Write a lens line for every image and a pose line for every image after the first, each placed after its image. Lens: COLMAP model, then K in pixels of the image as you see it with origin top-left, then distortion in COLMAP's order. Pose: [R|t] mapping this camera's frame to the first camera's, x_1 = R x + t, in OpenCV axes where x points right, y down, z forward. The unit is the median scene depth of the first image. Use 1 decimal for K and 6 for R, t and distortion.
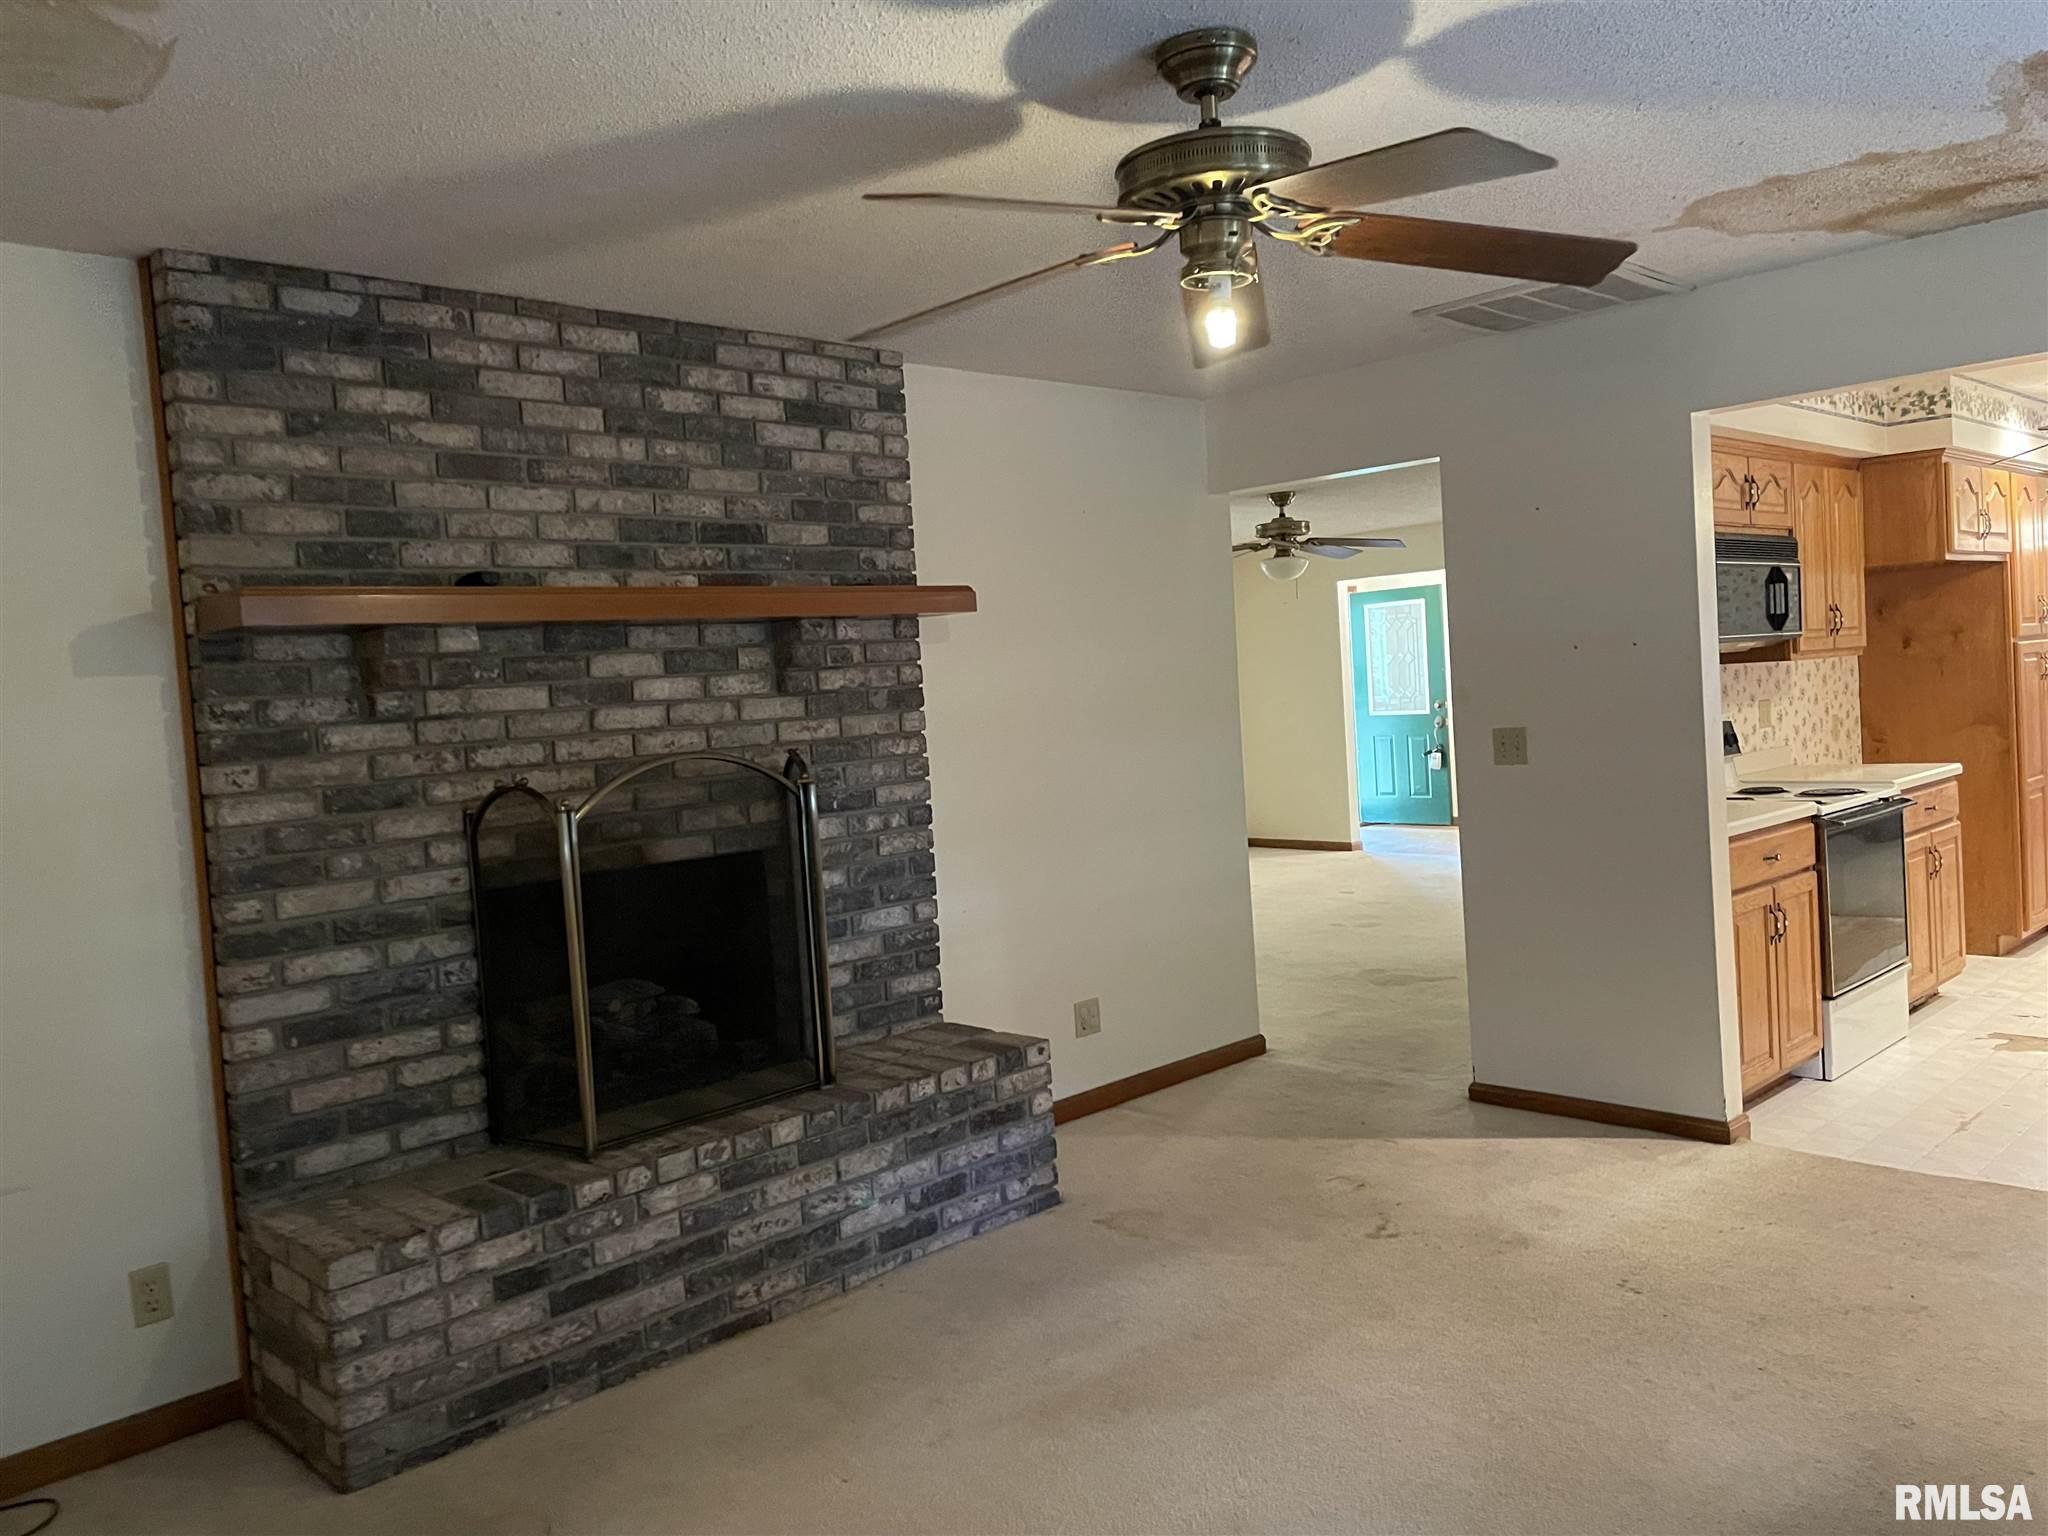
lens RADIAL K [[1538.3, 0, 1033.3], [0, 1538.3, 752.6], [0, 0, 1]] dist [0.097615, -0.124112]
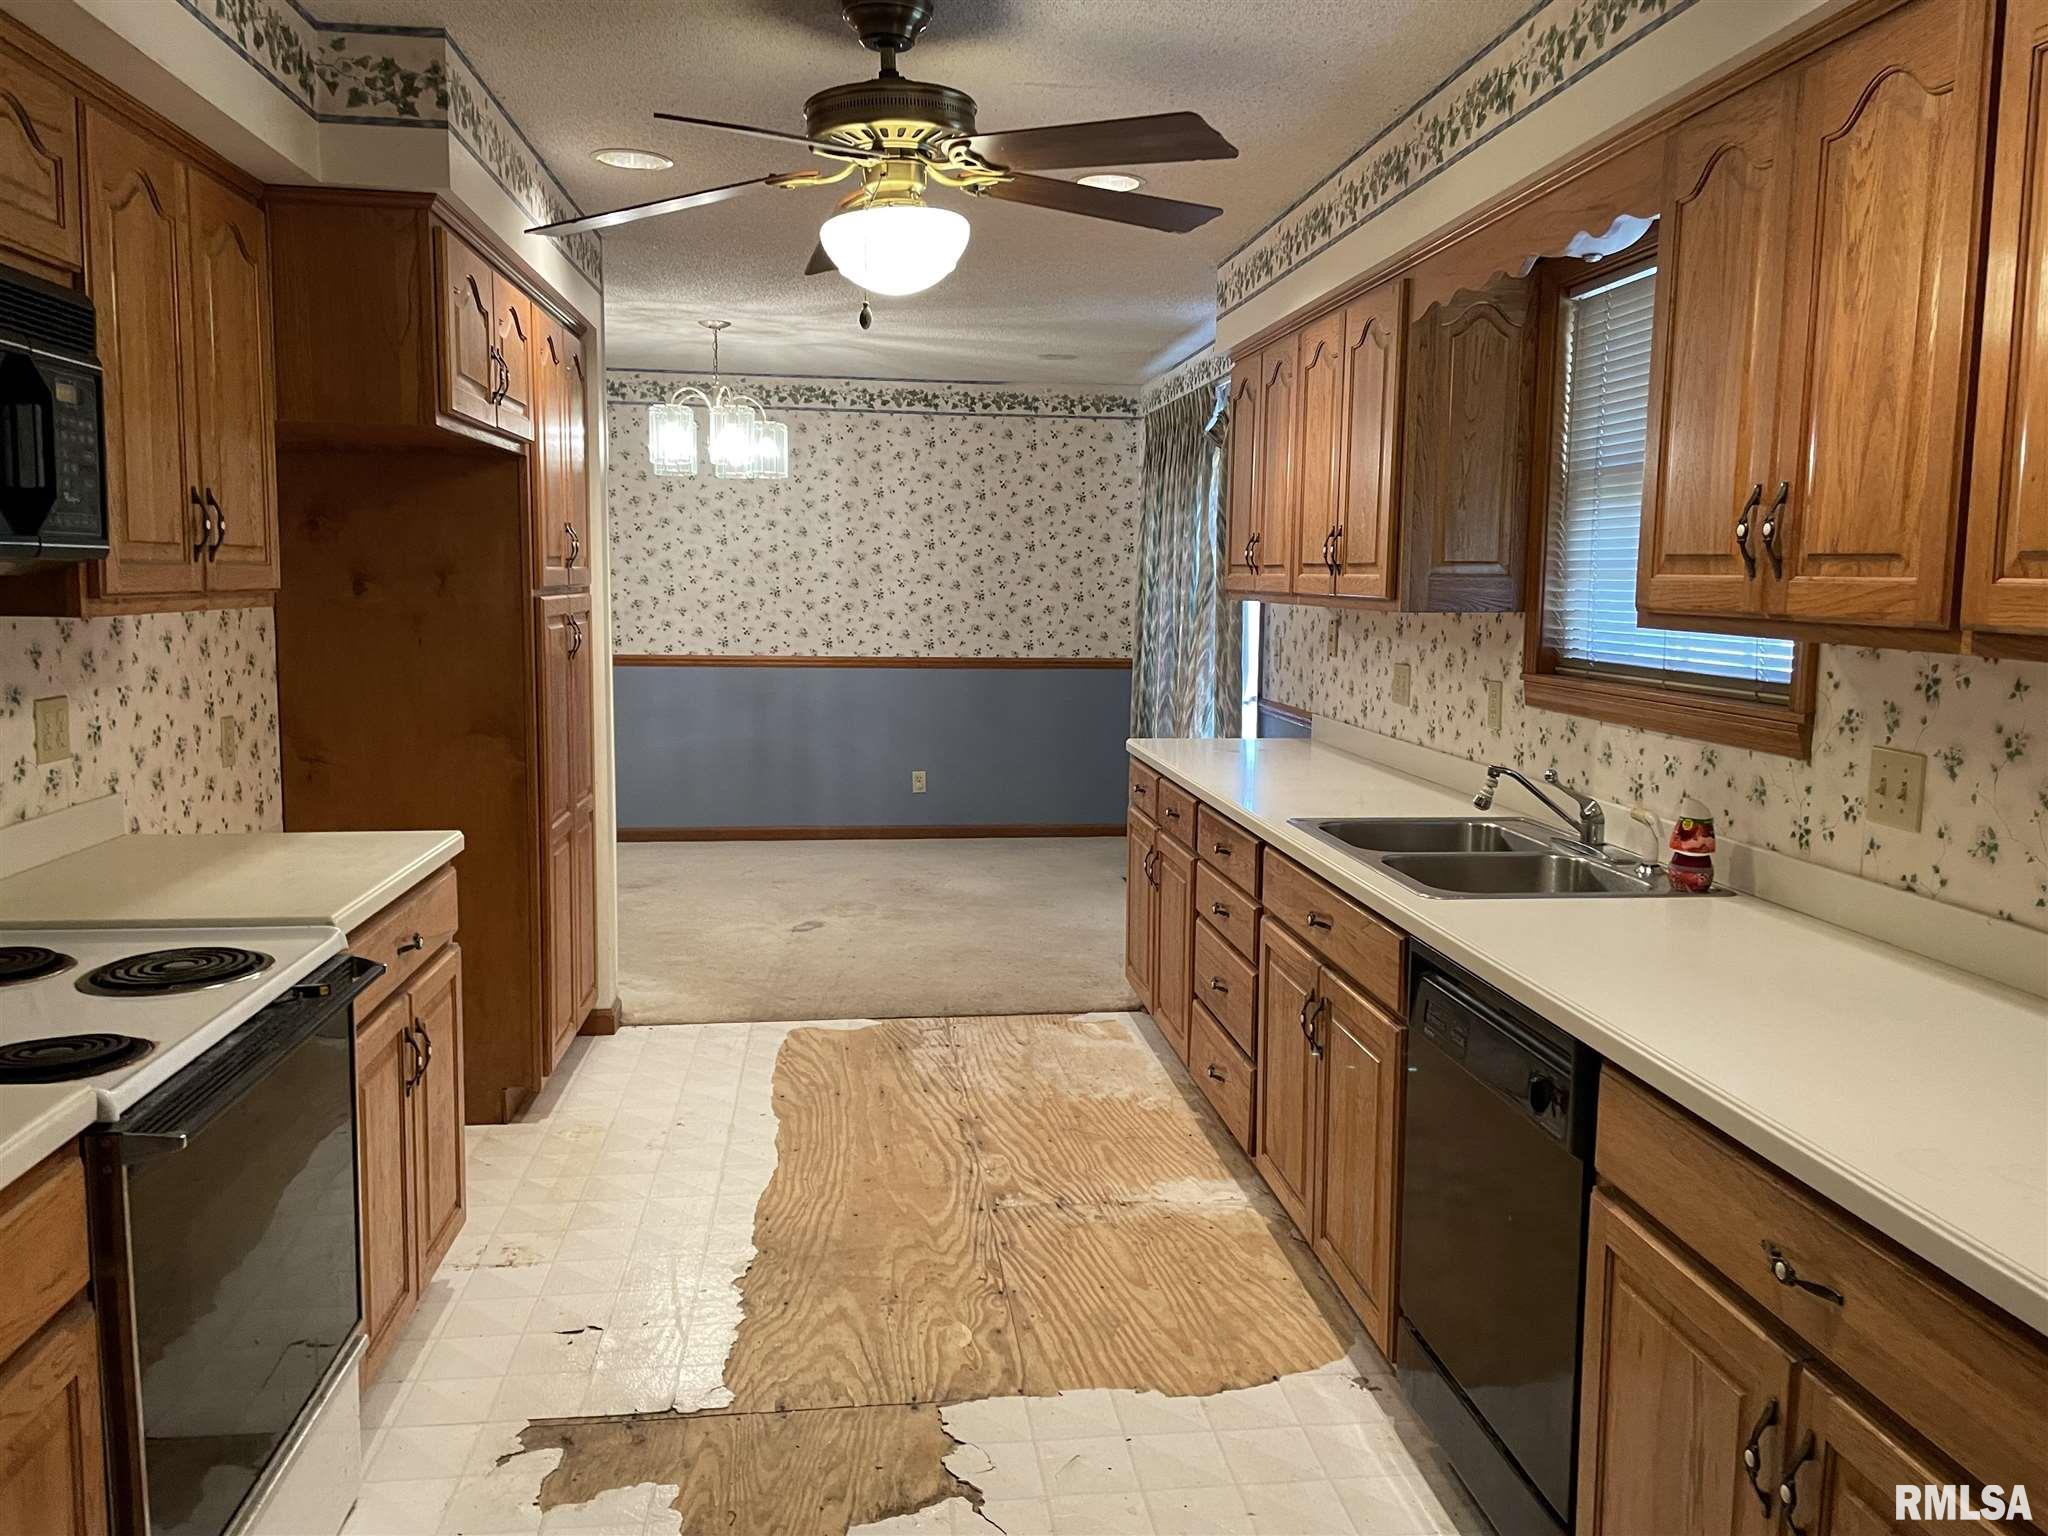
lens RADIAL K [[1538.3, 0, 1033.3], [0, 1538.3, 752.6], [0, 0, 1]] dist [0.097615, -0.124112]
pose [[0.607255, -0.018830, 0.794284, 0.285793], [-0.020830, 0.998998, 0.039608, -0.040875], [-0.794234, -0.040597, 0.606255, 0.515954]]
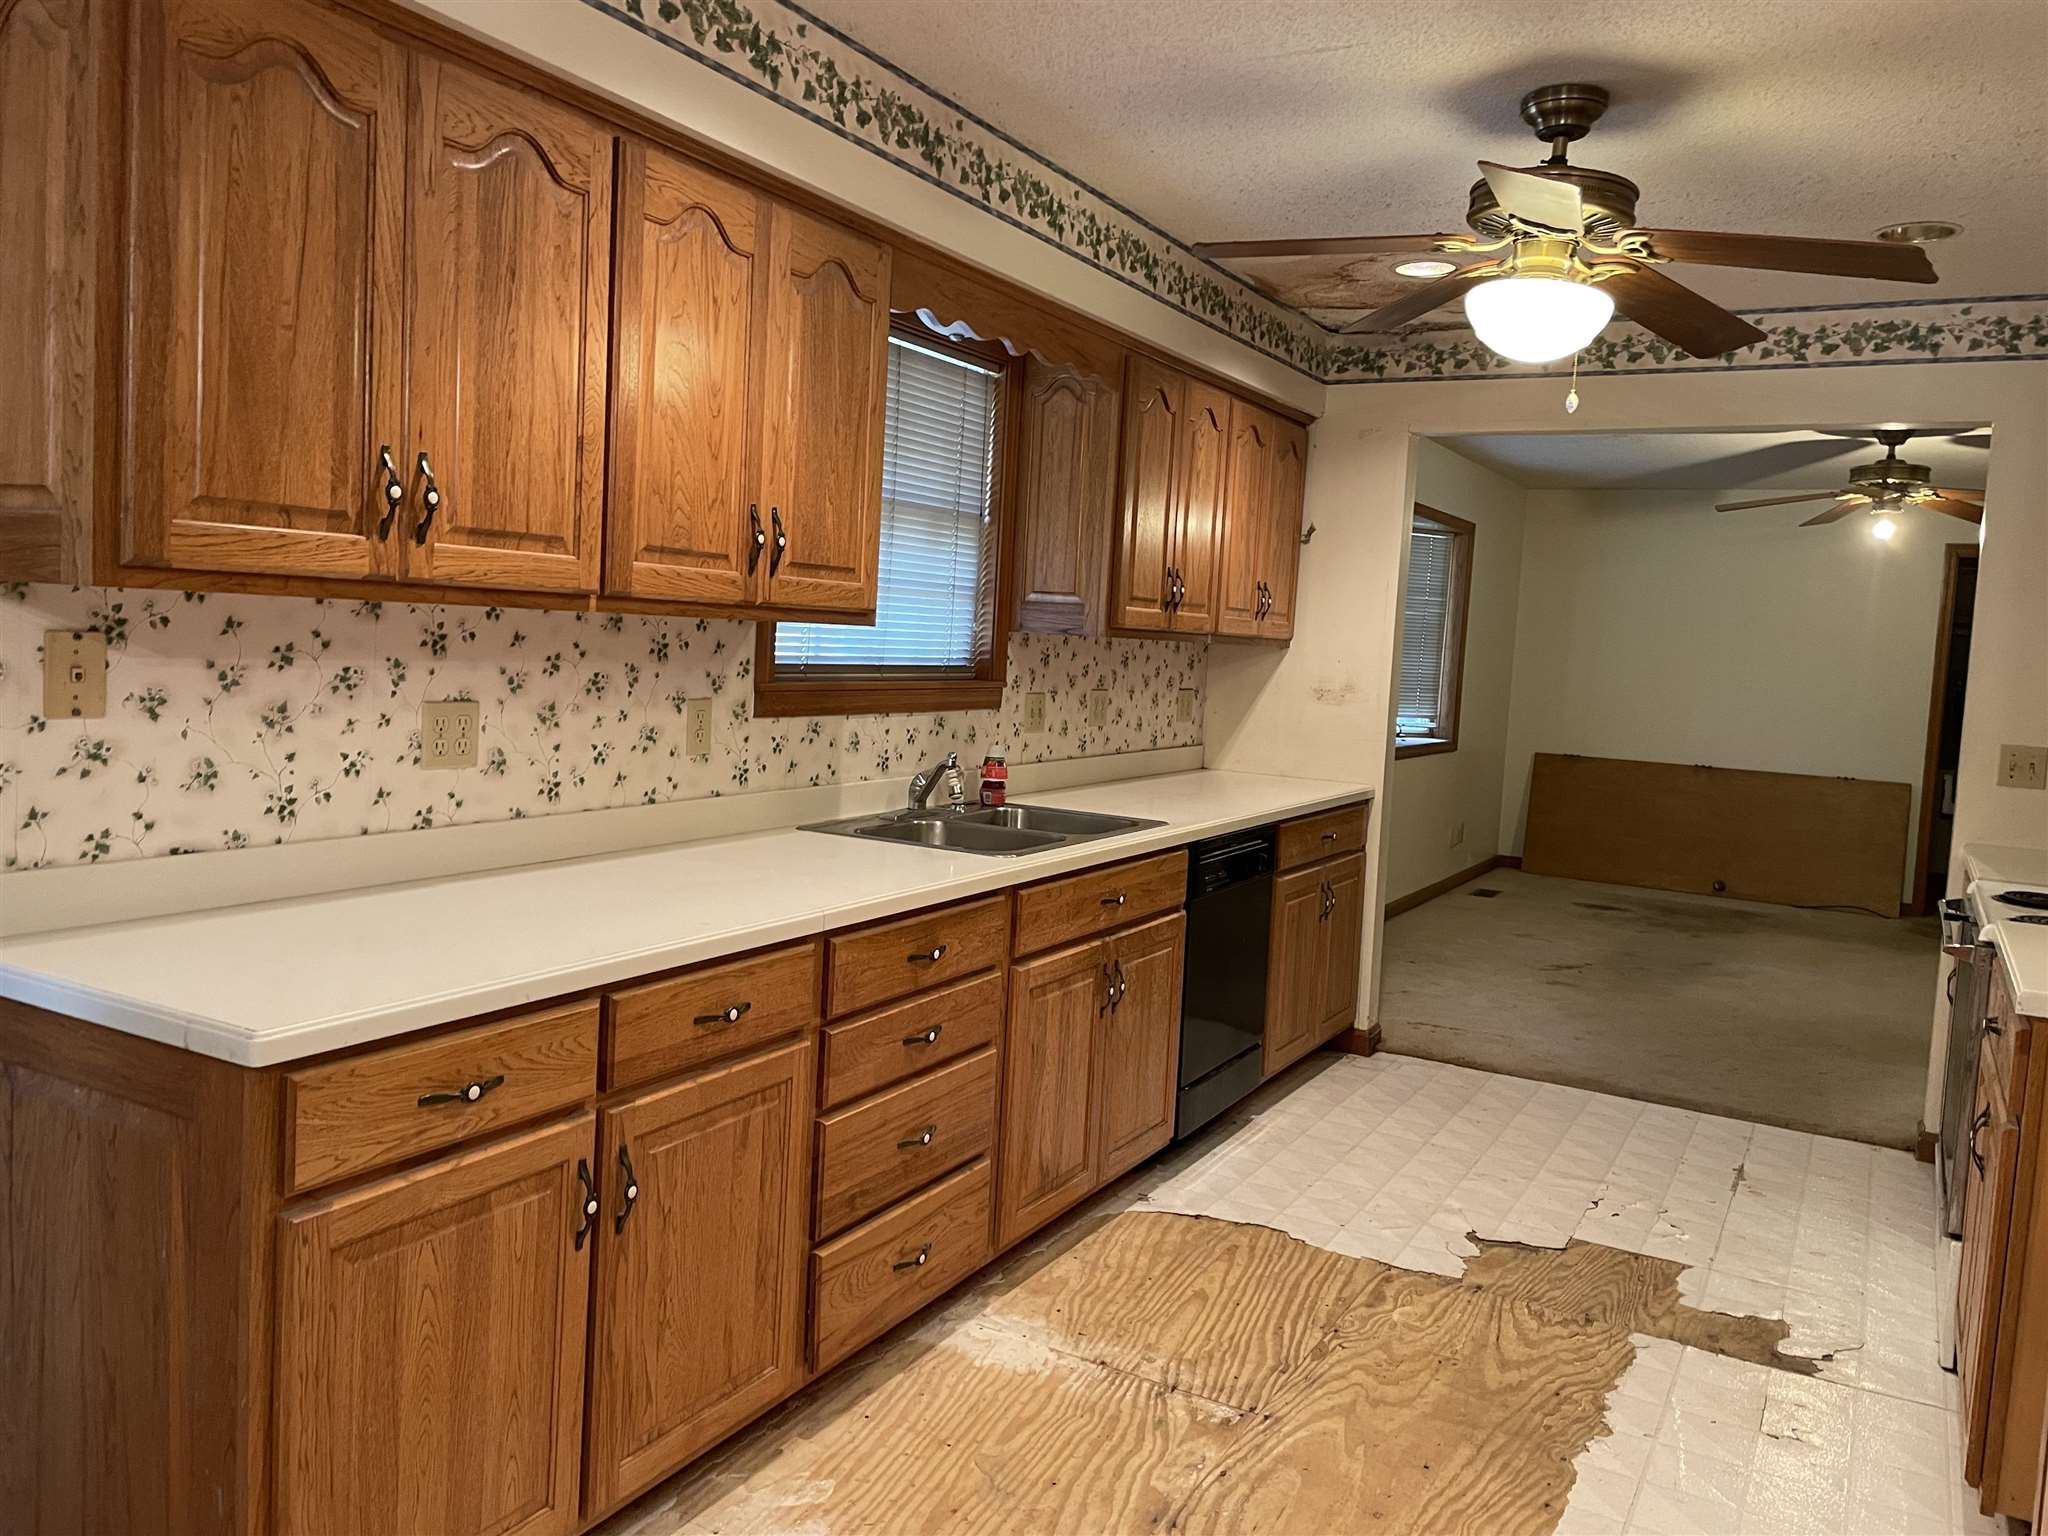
lens RADIAL K [[1546.9, 0, 1024.0], [0, 1546.9, 768.0], [0, 0, 1]] dist [0.107945, -0.134408]
pose [[-0.959735, 0.035181, -0.278694, 0.876226], [-0.007146, 0.988748, 0.149422, -0.099234], [0.280815, 0.145397, -0.948685, 1.212557]]
